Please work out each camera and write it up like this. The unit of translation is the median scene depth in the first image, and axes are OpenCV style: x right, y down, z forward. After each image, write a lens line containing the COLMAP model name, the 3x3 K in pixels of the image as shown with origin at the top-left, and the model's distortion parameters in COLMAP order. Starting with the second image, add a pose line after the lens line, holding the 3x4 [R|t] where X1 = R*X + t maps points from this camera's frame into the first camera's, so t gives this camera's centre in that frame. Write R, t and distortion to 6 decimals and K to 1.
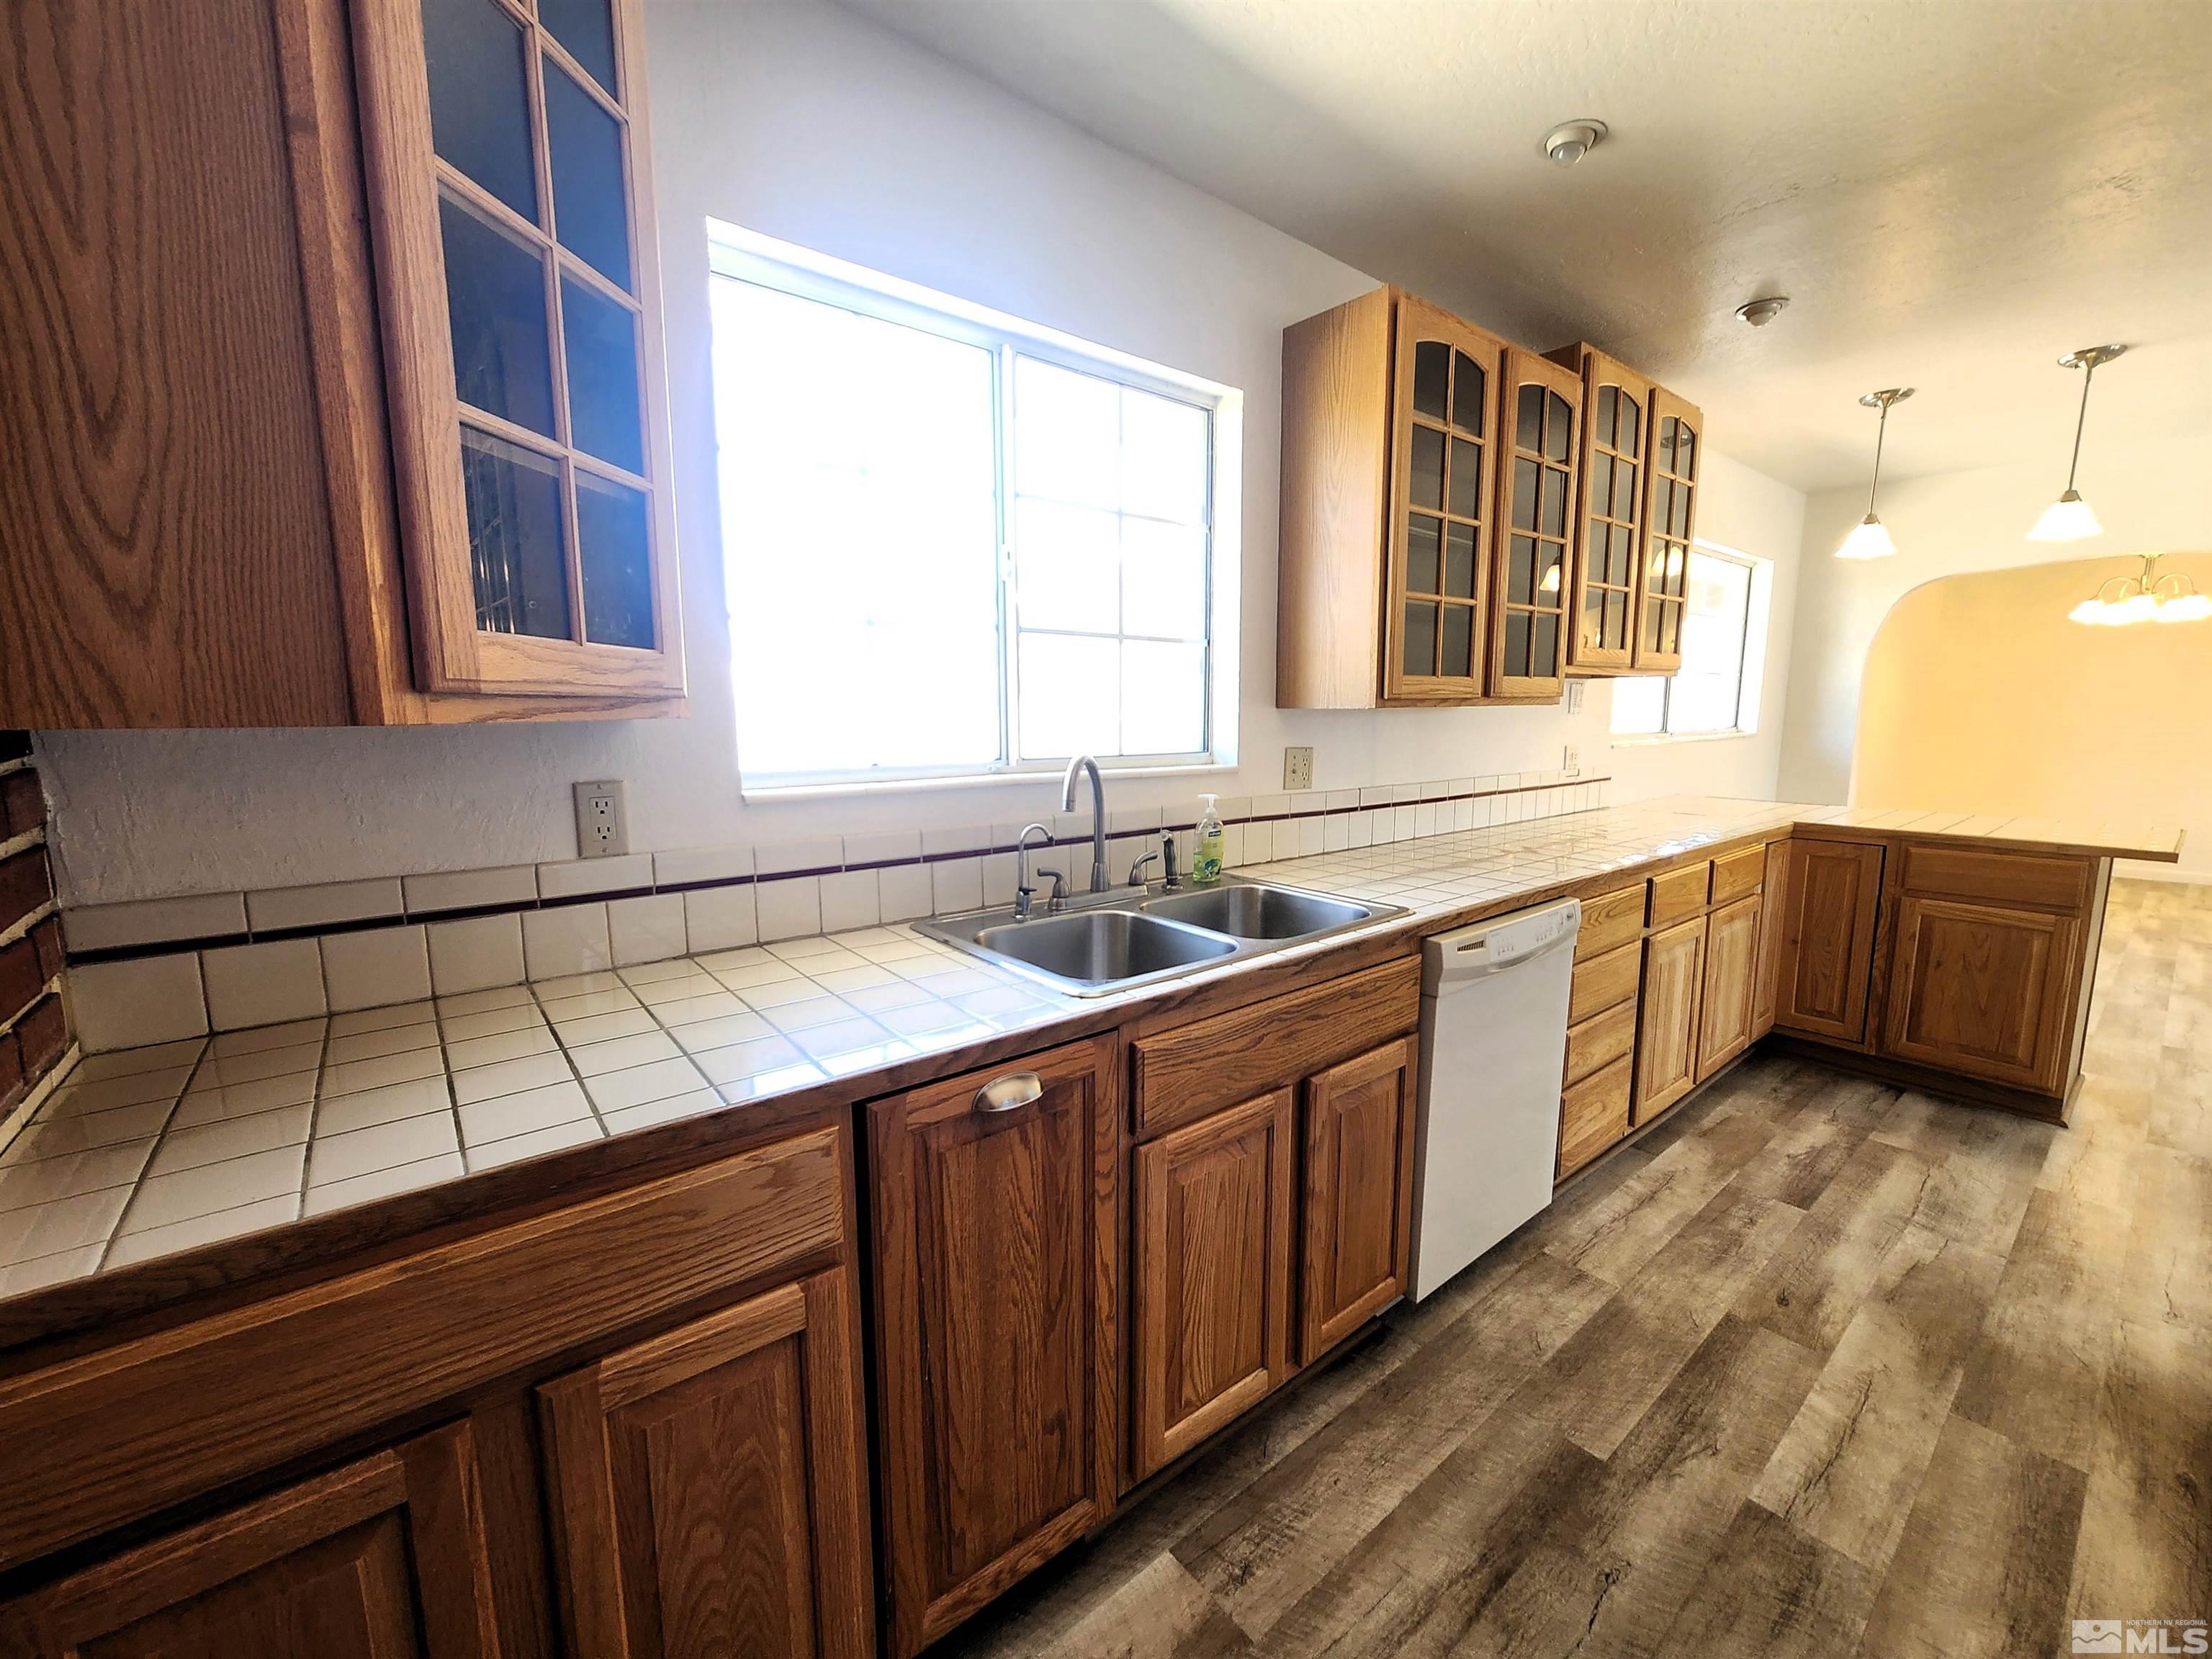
lens RADIAL K [[901.5, 0, 1127.1], [0, 901.5, 827.1], [0, 0, 1]] dist [-0.002153, -0.000410]
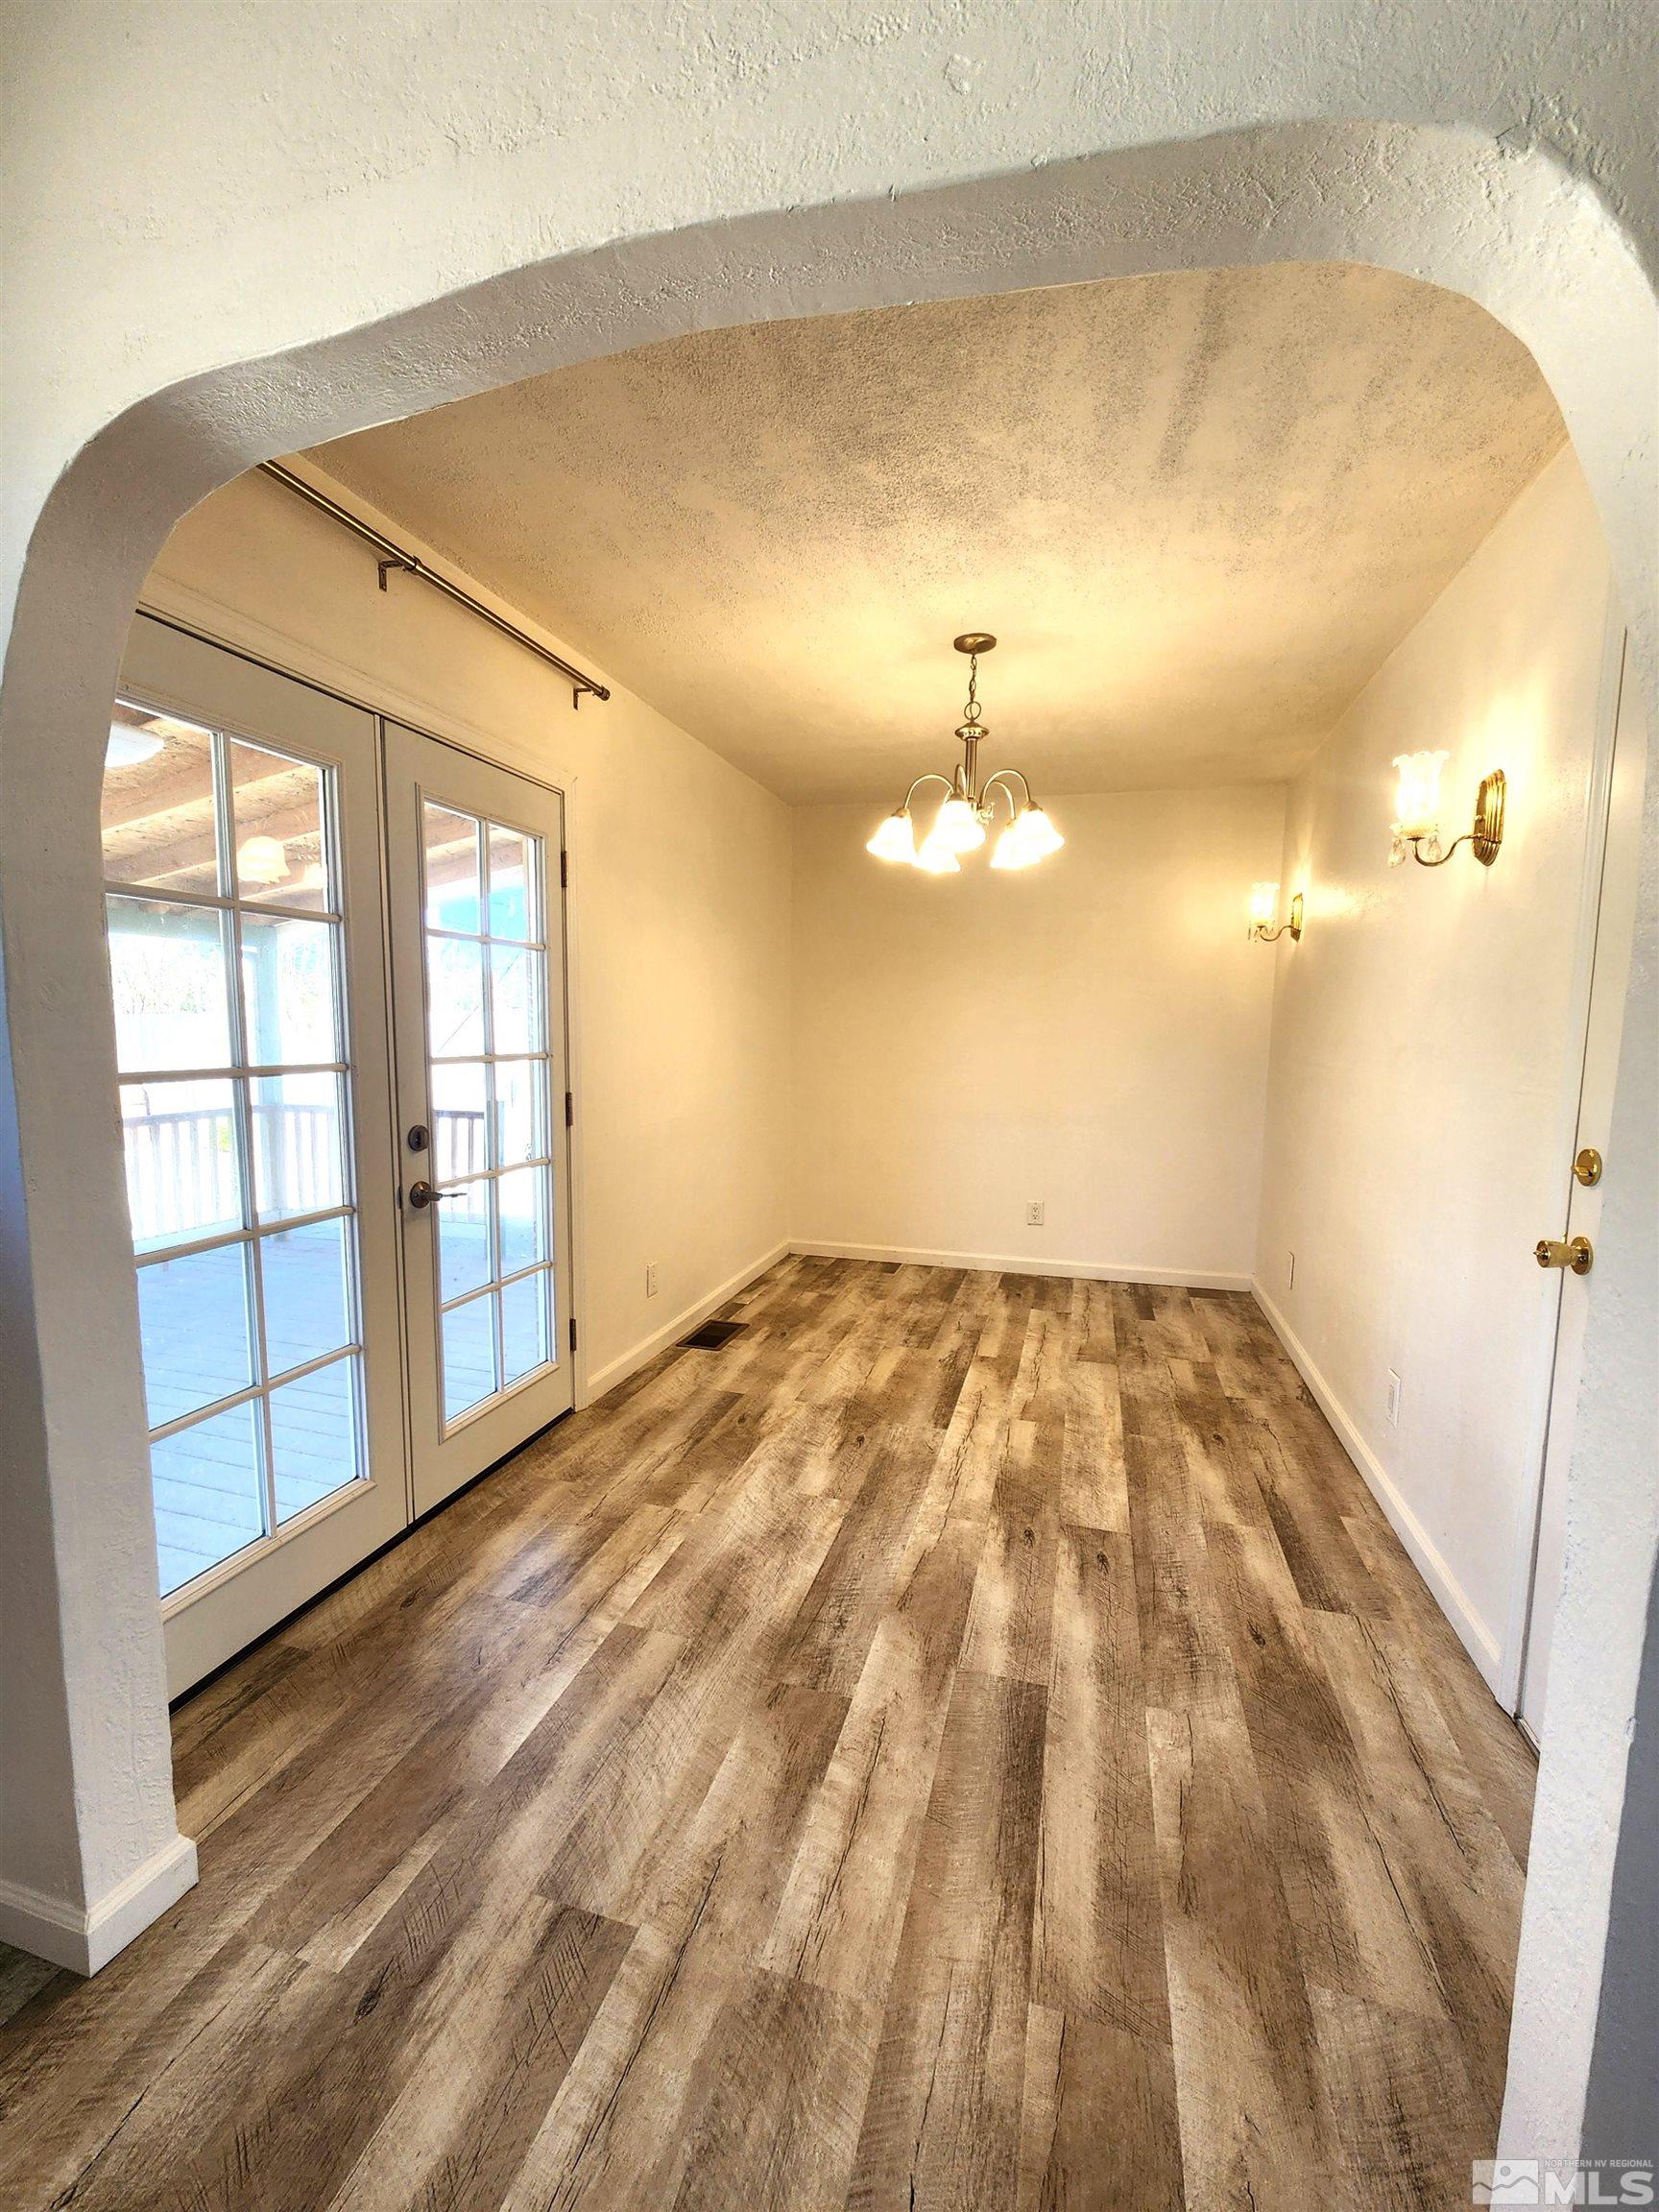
lens RADIAL K [[897.6, 0, 830.0], [0, 897.6, 1122.9], [0, 0, 1]] dist [-0.007949, 0.000073]
pose [[0.825667, -0.043725, 0.562461, 1.441827], [0.053894, 0.998546, -0.001490, -0.159963], [-0.561577, 0.031543, 0.826823, 1.168901]]
